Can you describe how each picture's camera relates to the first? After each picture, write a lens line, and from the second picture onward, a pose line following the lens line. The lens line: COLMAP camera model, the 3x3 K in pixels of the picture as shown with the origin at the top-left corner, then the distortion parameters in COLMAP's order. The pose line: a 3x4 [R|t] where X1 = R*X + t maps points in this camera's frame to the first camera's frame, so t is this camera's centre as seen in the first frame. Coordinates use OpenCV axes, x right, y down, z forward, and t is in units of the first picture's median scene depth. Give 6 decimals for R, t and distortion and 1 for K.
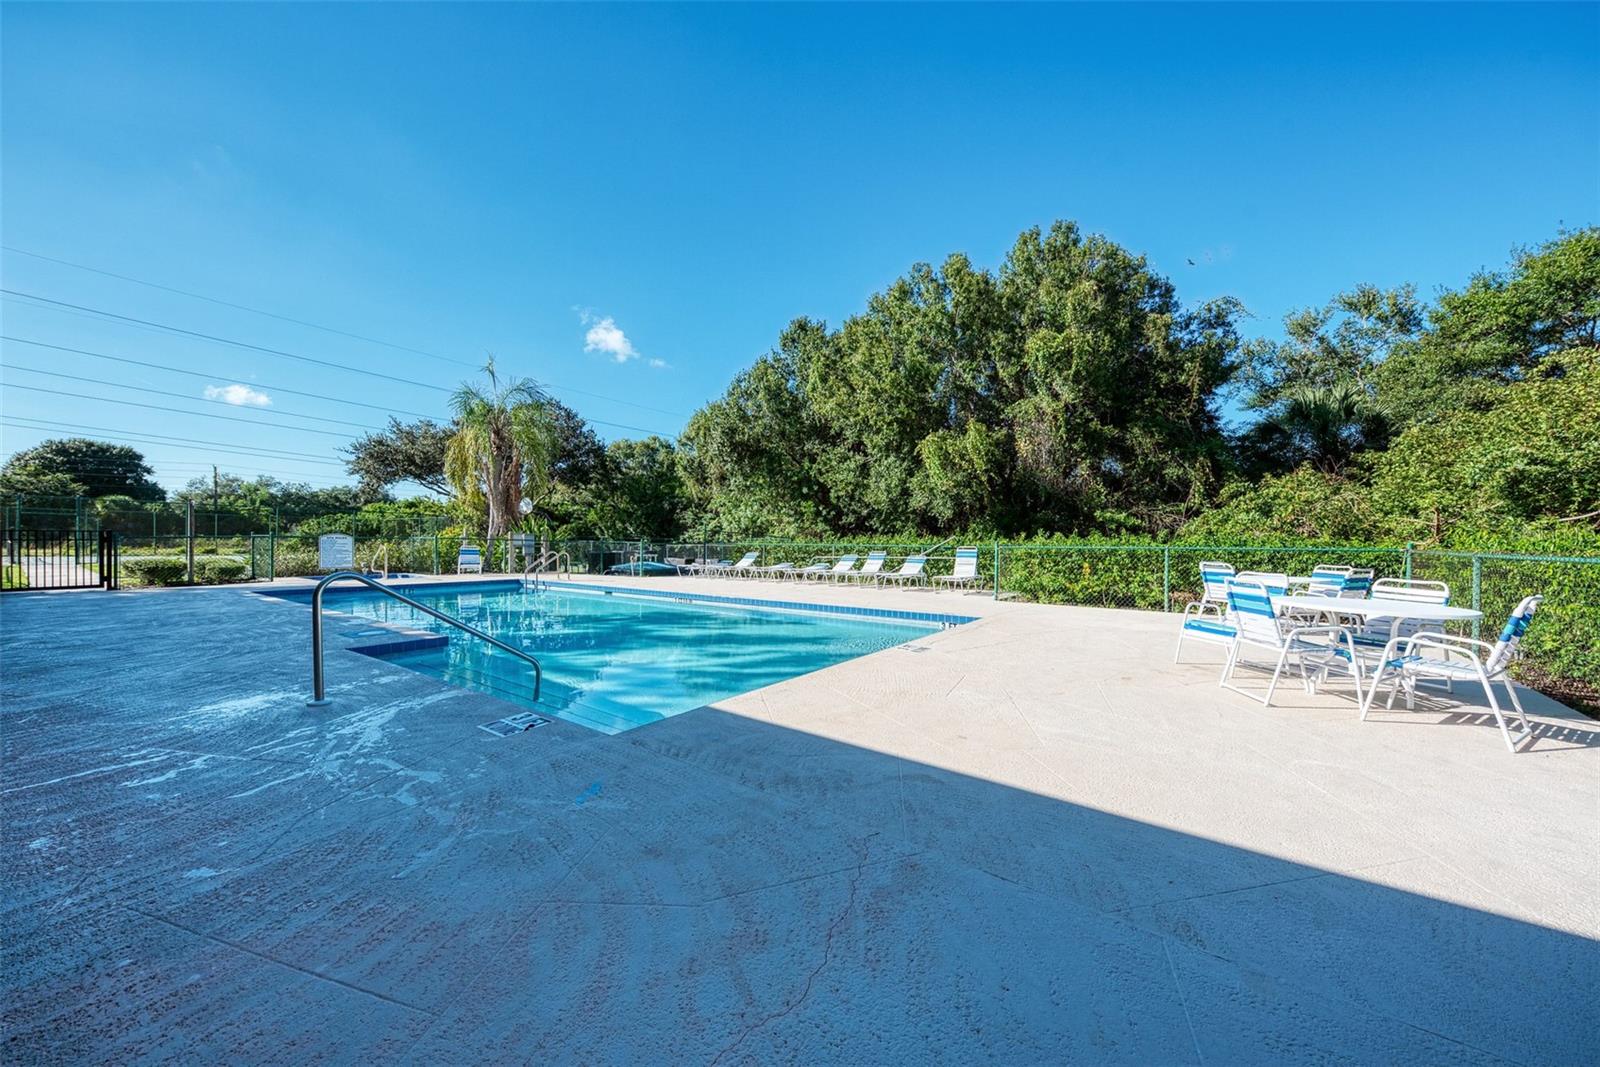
lens RADIAL K [[591.6, 0, 802.2], [0, 591.6, 530.7], [0, 0, 1]] dist [0.000412, 0.000007]
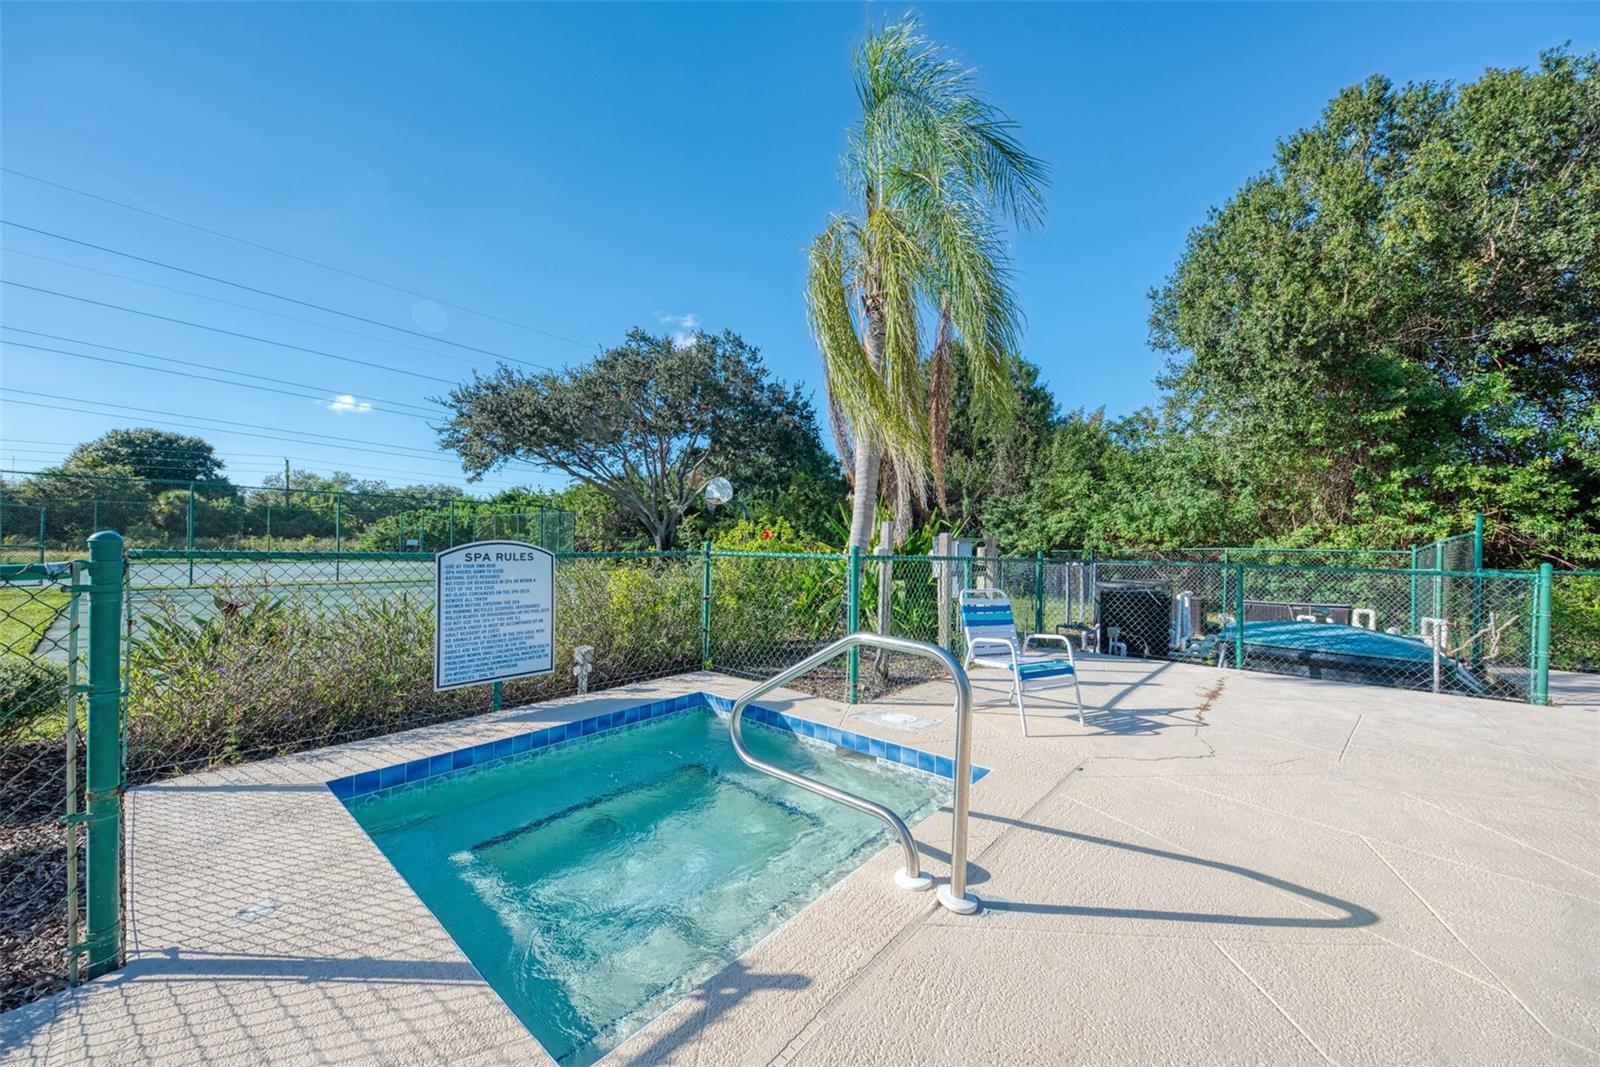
lens RADIAL K [[591.6, 0, 797.9], [0, 591.6, 535.7], [0, 0, 1]] dist [0.000412, 0.000007]
pose [[0.996399, 0.003369, -0.084715, -0.158108], [-0.002915, 0.999981, 0.005486, 0.000222], [0.084732, -0.005219, 0.996390, 0.188019]]
